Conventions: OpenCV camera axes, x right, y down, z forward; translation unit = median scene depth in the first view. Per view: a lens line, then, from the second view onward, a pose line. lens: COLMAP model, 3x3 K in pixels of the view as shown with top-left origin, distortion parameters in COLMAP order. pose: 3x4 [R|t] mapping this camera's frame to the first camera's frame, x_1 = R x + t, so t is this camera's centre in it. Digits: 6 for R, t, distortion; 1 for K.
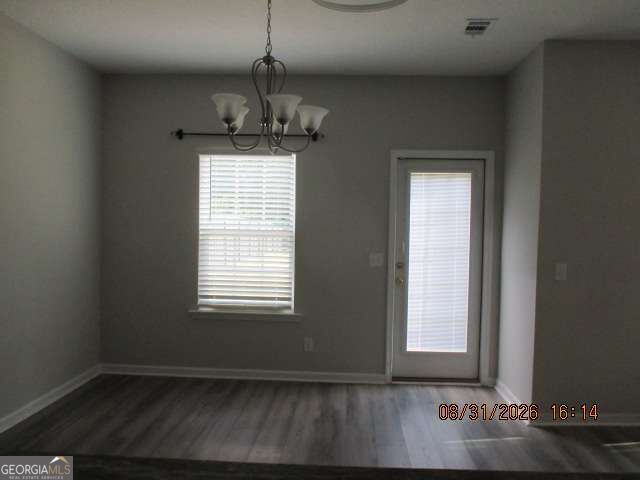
lens RADIAL K [[577.5, 0, 320.0], [0, 577.5, 240.0], [0, 0, 1]] dist [0.062902, 0.001891]
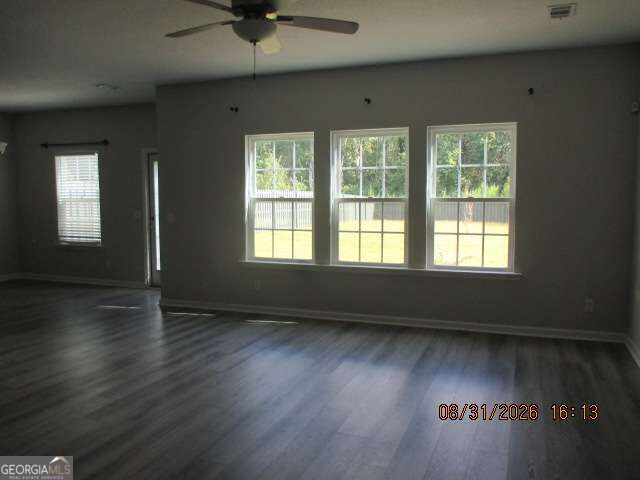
lens RADIAL K [[537.9, 0, 320.0], [0, 537.9, 240.0], [0, 0, 1]] dist [-0.005709, -0.004191]
pose [[0.949570, 0.007746, -0.313460, 1.076967], [0.002507, 0.999475, 0.032292, 0.058638], [0.313546, -0.031449, 0.949052, -0.314629]]
